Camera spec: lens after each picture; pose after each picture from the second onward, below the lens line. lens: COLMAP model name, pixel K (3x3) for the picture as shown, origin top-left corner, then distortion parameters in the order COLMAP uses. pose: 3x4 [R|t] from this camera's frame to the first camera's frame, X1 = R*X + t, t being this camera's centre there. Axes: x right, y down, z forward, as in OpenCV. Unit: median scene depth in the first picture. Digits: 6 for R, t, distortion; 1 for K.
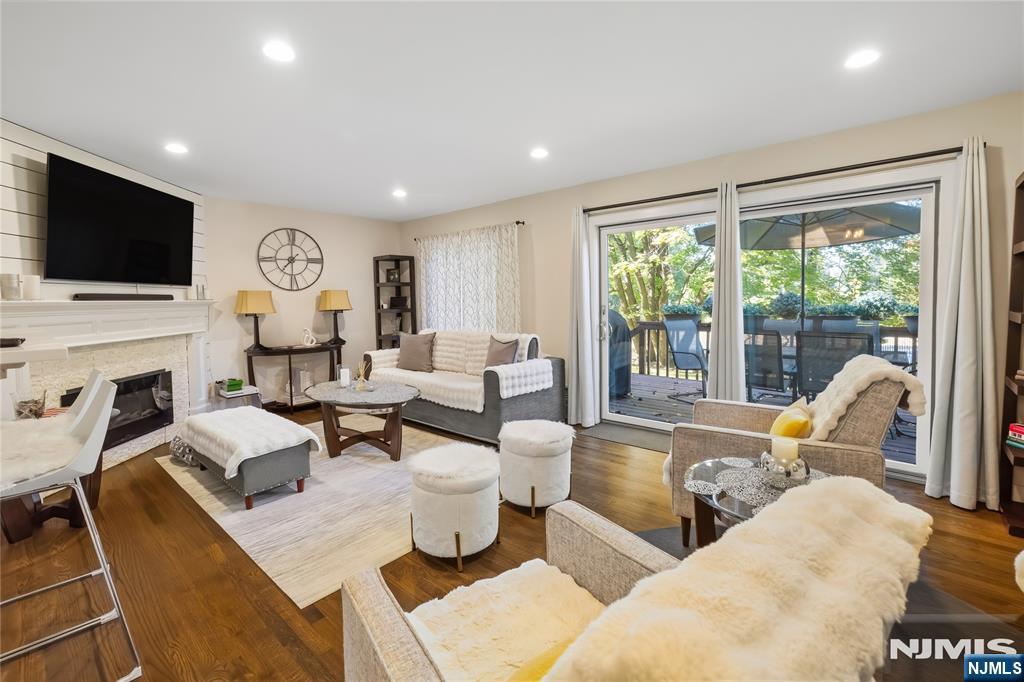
lens RADIAL K [[437.3, 0, 512.0], [0, 437.3, 313.2], [0, 0, 1]] dist [-0.000415, 0.000062]
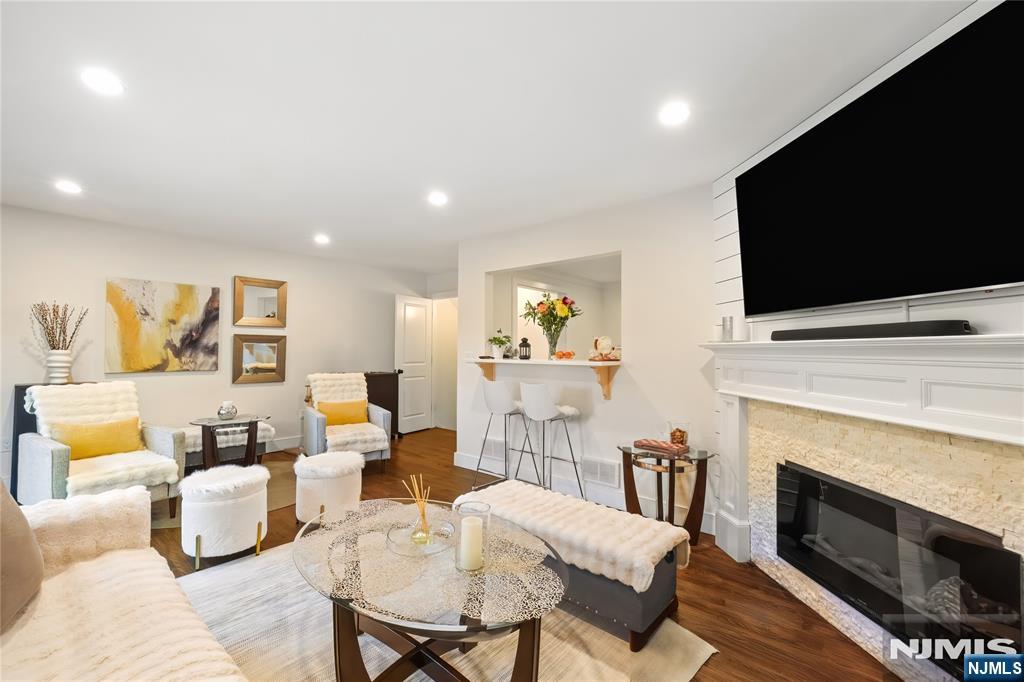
lens RADIAL K [[429.0, 0, 512.0], [0, 429.0, 341.0], [0, 0, 1]] dist [0.000175, 0.000069]
pose [[-0.999924, 0.008525, -0.008874, -0.390916], [0.008424, 0.999901, 0.011297, -0.030884], [0.008970, 0.011221, -0.999897, 1.257792]]
